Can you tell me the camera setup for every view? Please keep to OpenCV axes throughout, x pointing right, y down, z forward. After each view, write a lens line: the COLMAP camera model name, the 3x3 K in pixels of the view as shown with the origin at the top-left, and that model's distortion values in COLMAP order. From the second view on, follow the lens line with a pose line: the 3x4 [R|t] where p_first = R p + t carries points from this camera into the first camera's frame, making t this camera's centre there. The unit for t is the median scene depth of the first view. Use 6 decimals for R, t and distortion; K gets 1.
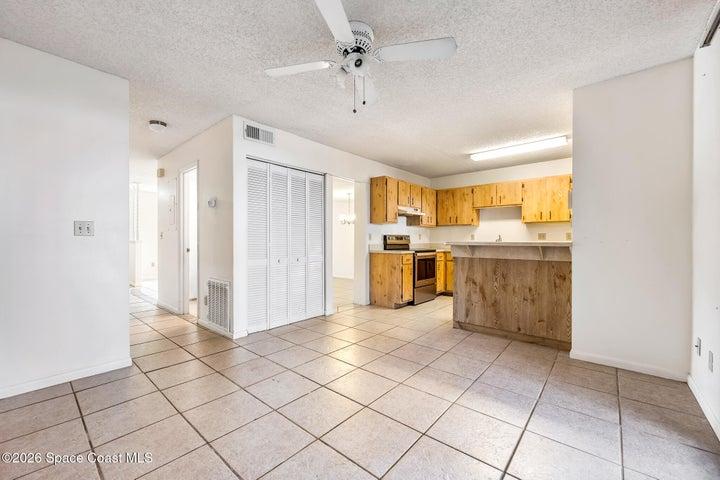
lens RADIAL K [[294.0, 0, 361.3], [0, 294.0, 241.5], [0, 0, 1]] dist [0.001248, 0.000038]
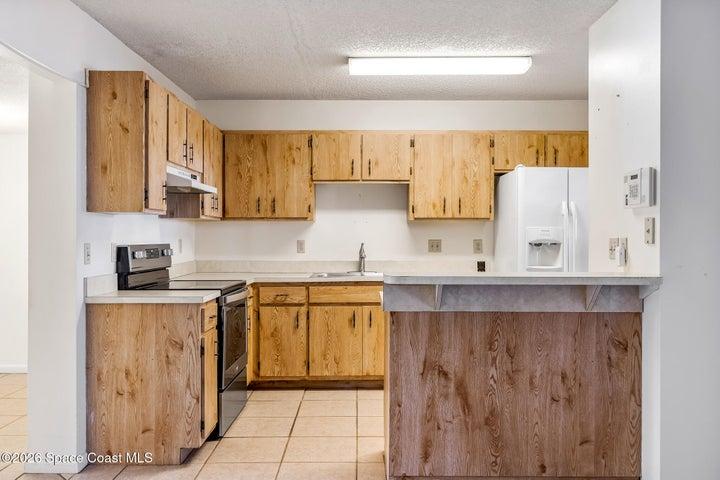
lens RADIAL K [[595.6, 0, 359.8], [0, 595.6, 237.5], [0, 0, 1]] dist [-0.007171, 0.007053]
pose [[0.759362, 0.000125, 0.650668, -0.168261], [0.000638, 0.999999, -0.000937, -0.033034], [-0.650668, 0.001127, 0.759362, 0.317786]]
